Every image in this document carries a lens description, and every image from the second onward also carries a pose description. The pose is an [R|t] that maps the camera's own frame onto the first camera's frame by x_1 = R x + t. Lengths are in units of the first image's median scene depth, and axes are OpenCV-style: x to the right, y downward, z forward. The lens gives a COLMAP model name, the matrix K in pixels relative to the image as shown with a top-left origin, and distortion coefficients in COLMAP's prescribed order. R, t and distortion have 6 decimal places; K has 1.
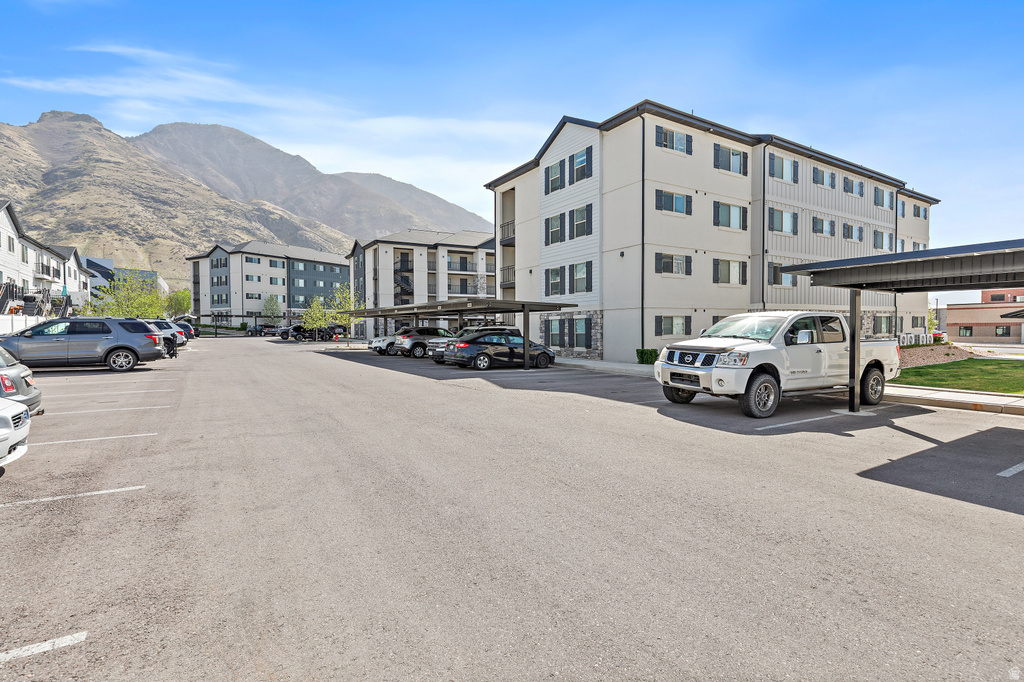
lens RADIAL K [[497.5, 0, 512.0], [0, 497.5, 341.0], [0, 0, 1]] dist [0.000068, 0.000458]
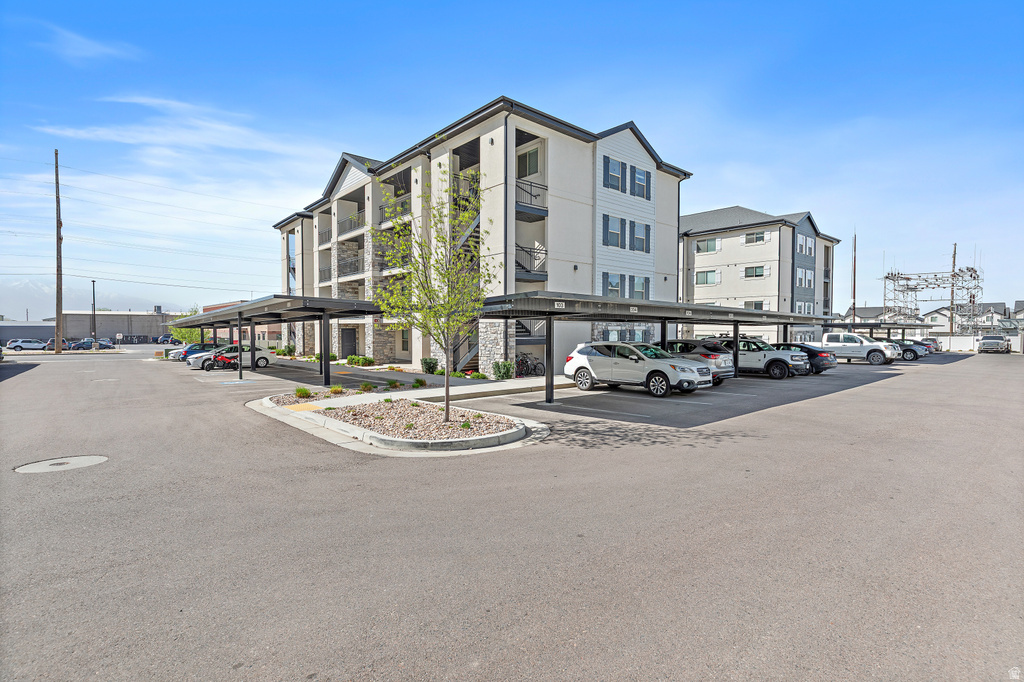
lens RADIAL K [[497.5, 0, 512.0], [0, 497.5, 341.0], [0, 0, 1]] dist [0.000068, 0.000458]
pose [[-0.174741, -0.015224, 0.984497, -0.803430], [0.023531, 0.999530, 0.019633, -0.046635], [-0.984333, 0.026597, -0.174301, 1.382721]]
